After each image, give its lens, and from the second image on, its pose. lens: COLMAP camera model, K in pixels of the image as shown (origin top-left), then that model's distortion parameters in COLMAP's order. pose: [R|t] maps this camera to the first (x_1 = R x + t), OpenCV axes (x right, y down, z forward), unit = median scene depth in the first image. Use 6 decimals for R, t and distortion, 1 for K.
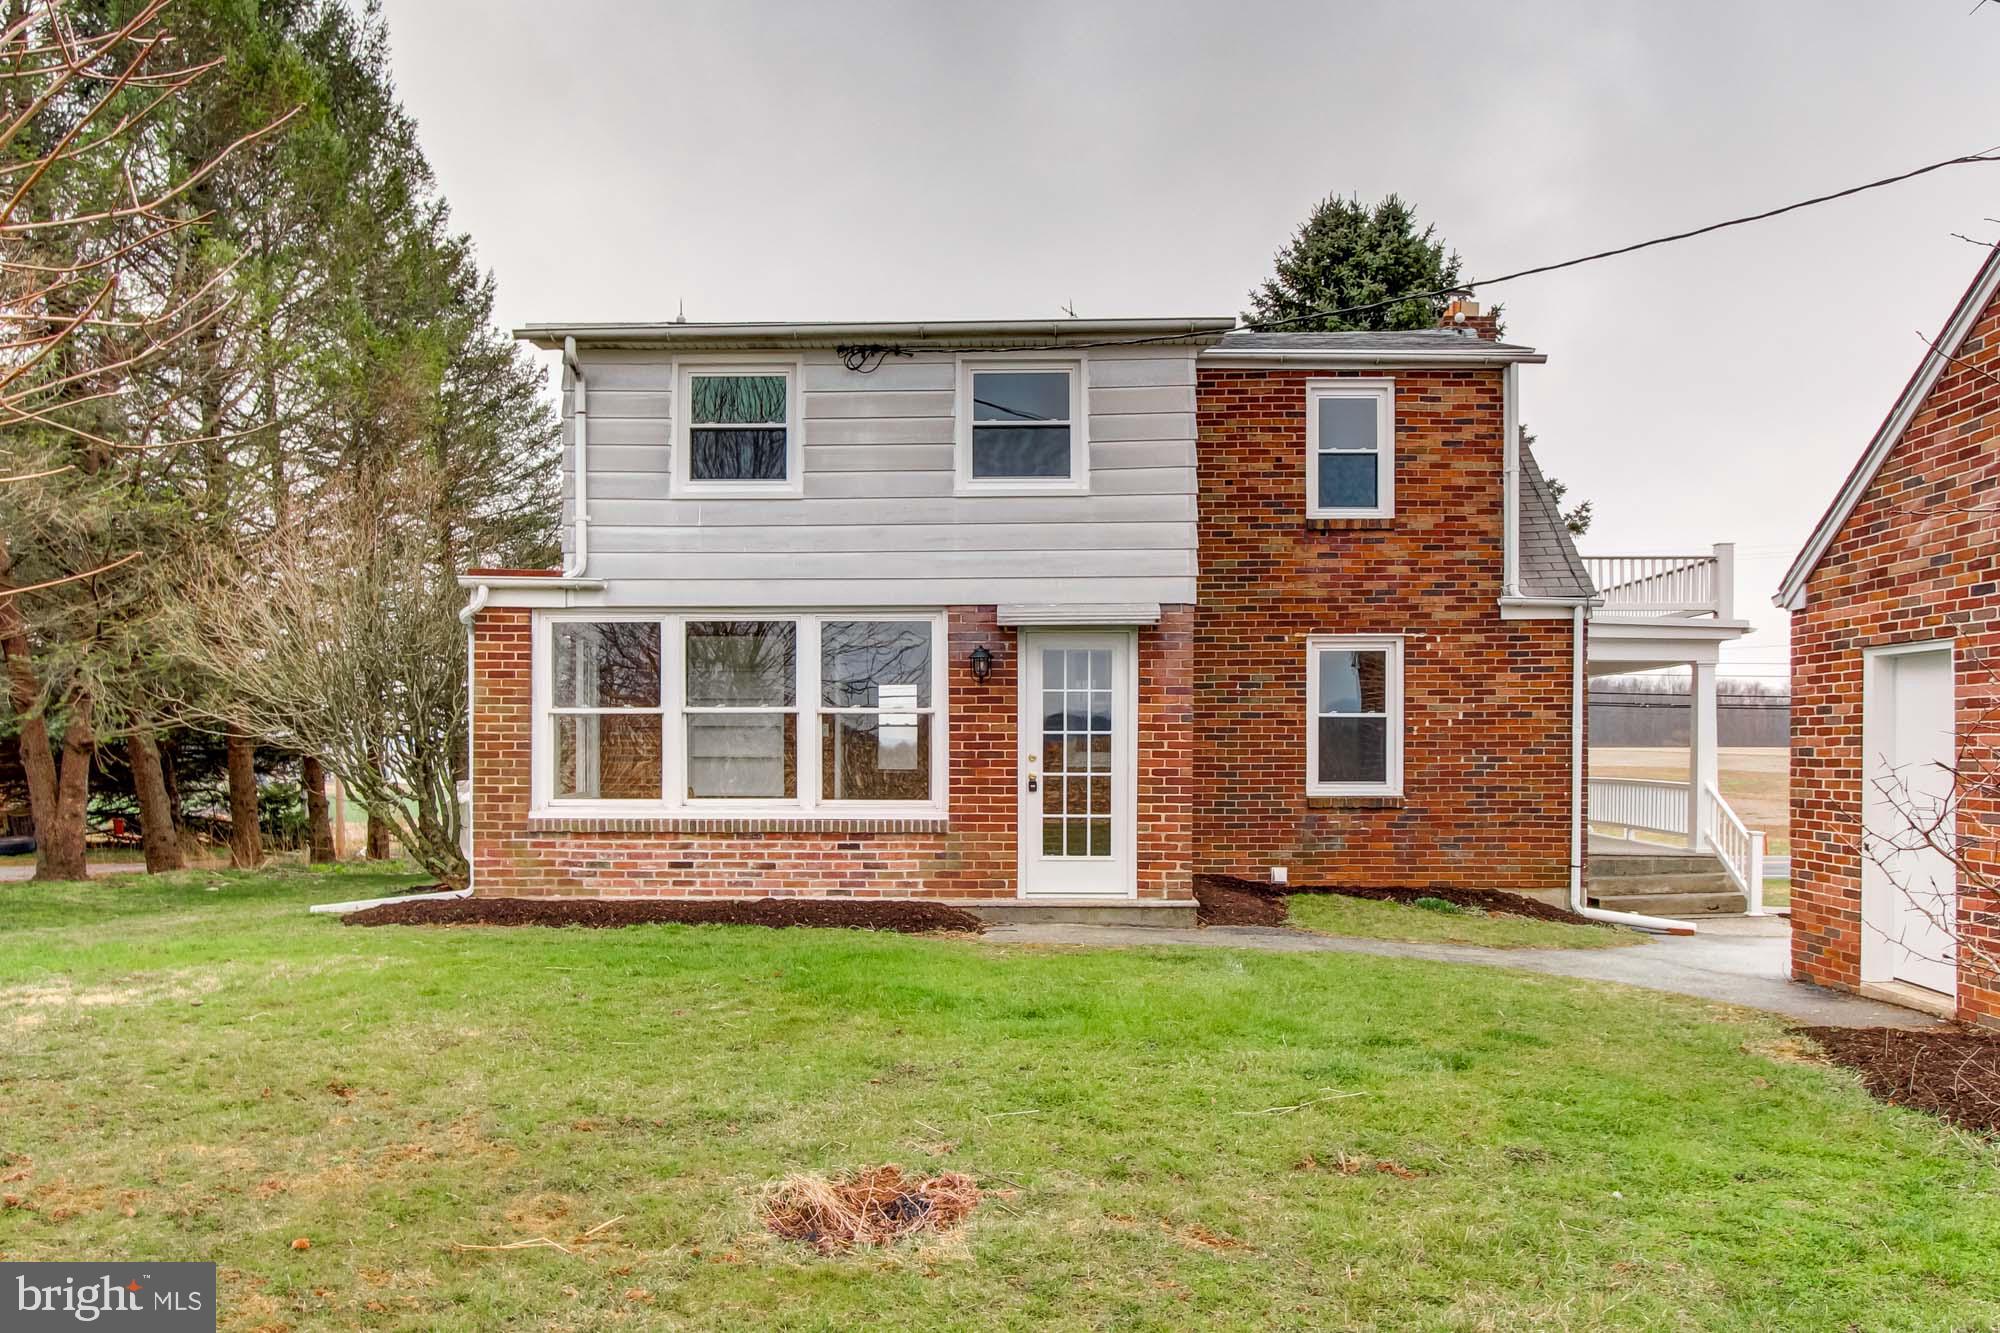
lens RADIAL K [[1477.6, 0, 1001.2], [0, 1477.6, 685.6], [0, 0, 1]] dist [-0.000508, 0.003065]
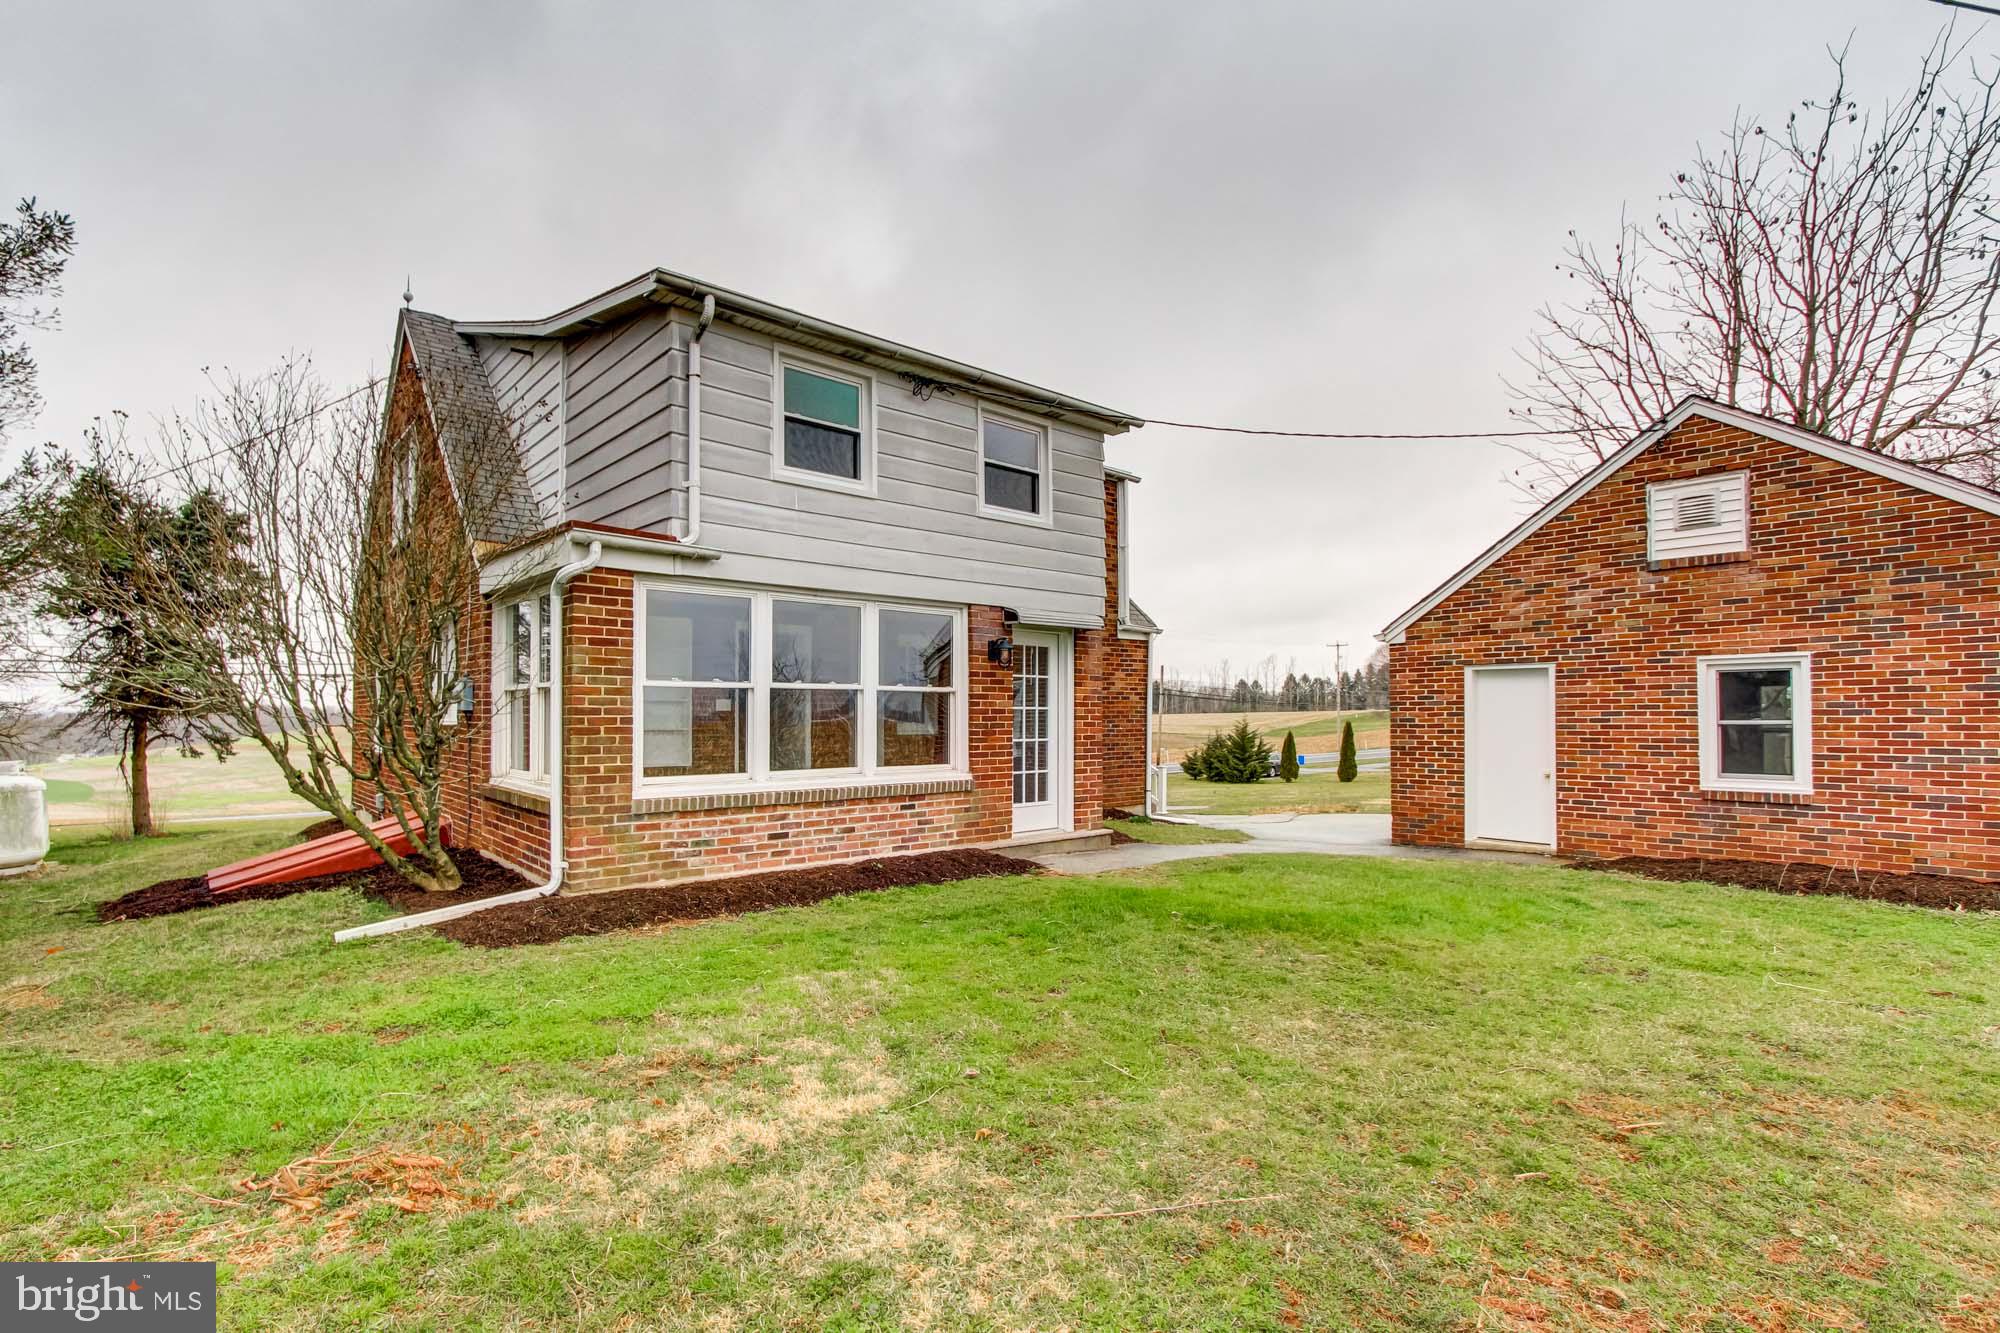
lens RADIAL K [[944.0, 0, 999.2], [0, 944.0, 662.3], [0, 0, 1]] dist [-0.005349, -0.000240]
pose [[0.735741, 0.036071, 0.676302, -0.551485], [-0.024699, 0.999345, -0.026432, 0.014209], [-0.676813, 0.002743, 0.736150, 0.412108]]
